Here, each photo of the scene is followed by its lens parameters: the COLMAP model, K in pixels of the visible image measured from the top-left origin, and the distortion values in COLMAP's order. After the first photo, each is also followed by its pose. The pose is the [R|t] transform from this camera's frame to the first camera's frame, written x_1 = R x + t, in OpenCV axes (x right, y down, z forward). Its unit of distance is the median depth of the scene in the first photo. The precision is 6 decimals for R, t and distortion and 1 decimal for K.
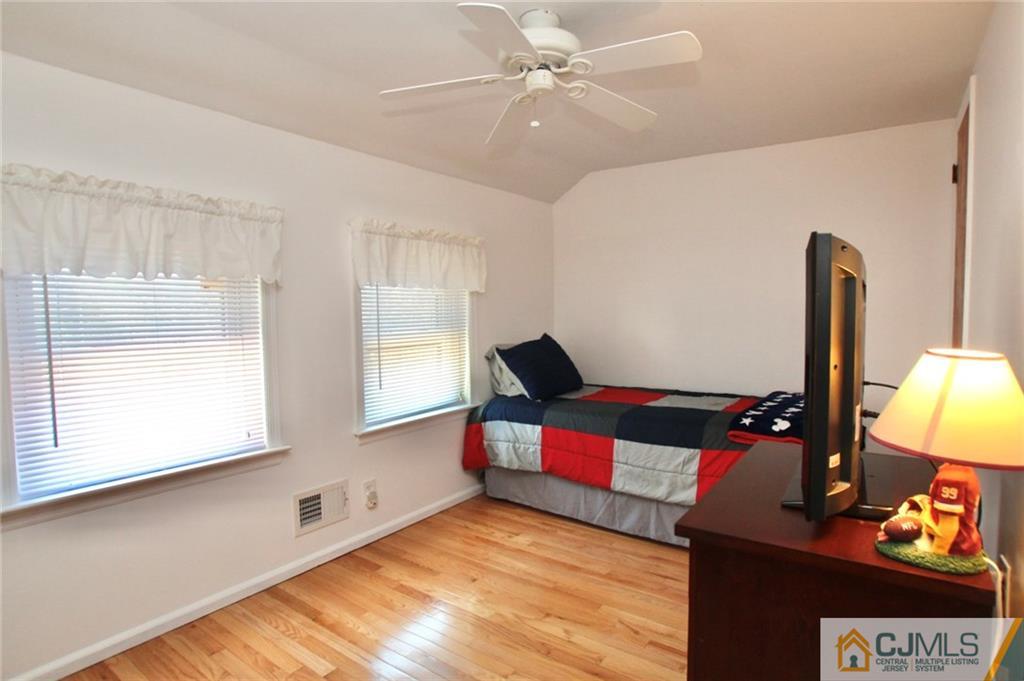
lens RADIAL K [[536.4, 0, 529.7], [0, 536.4, 345.9], [0, 0, 1]] dist [-0.066691, 0.000162]
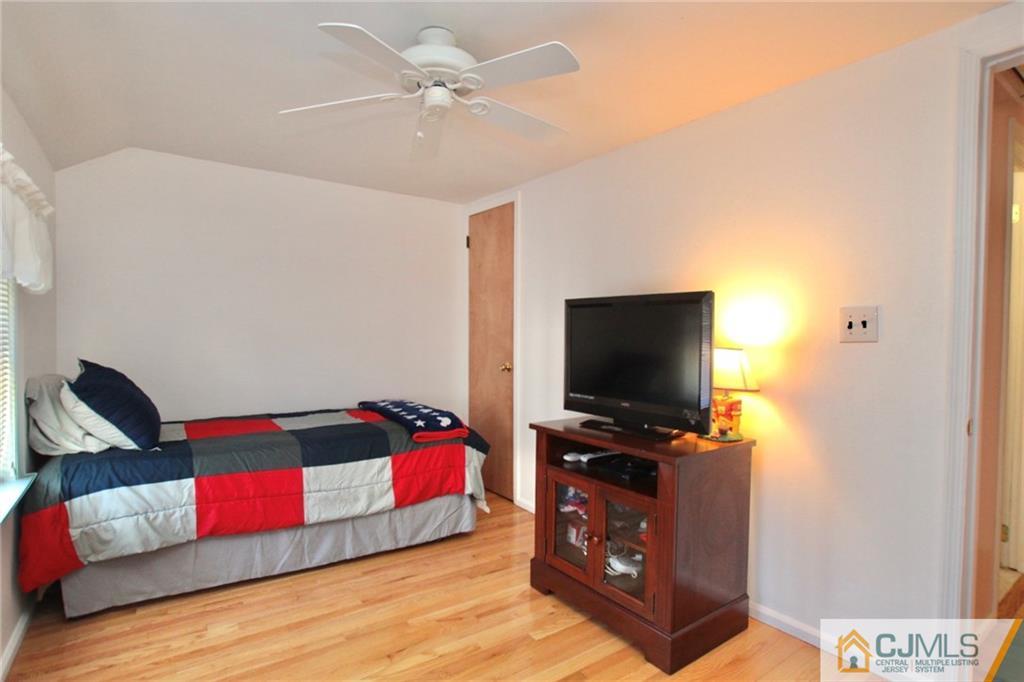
lens RADIAL K [[520.8, 0, 517.9], [0, 520.8, 343.6], [0, 0, 1]] dist [-0.063676, 0.031768]
pose [[0.340761, -0.002848, 0.940146, -0.542955], [0.048425, 0.998721, -0.014526, -0.008355], [-0.938902, 0.050476, 0.340463, 0.343578]]
